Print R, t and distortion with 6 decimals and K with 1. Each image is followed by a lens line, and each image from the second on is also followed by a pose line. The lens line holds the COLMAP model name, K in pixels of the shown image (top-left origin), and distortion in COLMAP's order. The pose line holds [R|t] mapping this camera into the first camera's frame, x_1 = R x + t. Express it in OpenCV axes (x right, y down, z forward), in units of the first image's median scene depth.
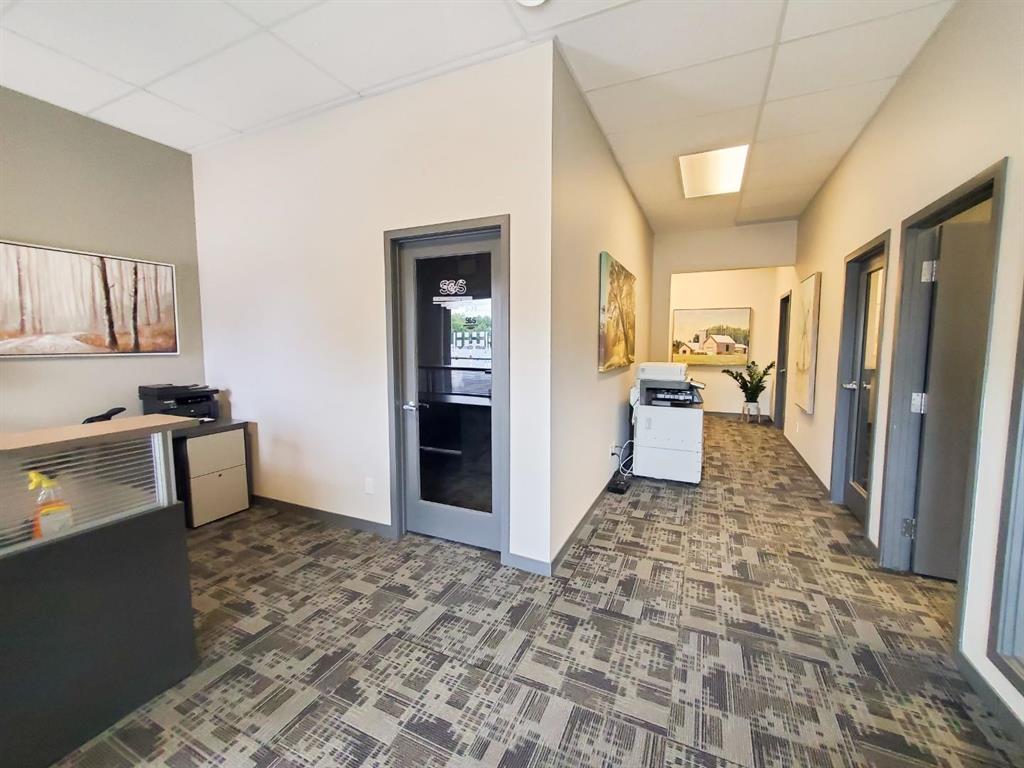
lens RADIAL K [[414.4, 0, 522.1], [0, 414.4, 373.5], [0, 0, 1]] dist [0.001939, -0.004218]
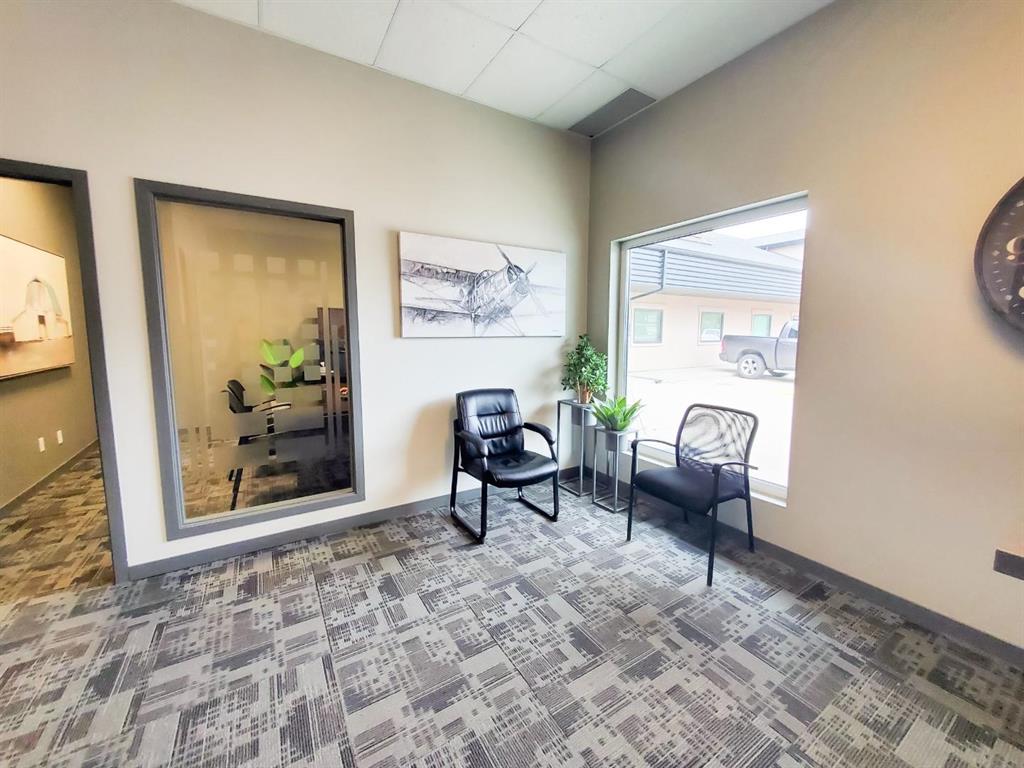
lens RADIAL K [[408.4, 0, 518.3], [0, 408.4, 373.5], [0, 0, 1]] dist [-0.002583, 0.000477]
pose [[-0.834101, -0.060328, 0.548302, -0.411328], [0.041326, 0.984374, 0.171174, -0.052515], [-0.550061, 0.165436, -0.818574, 0.907436]]
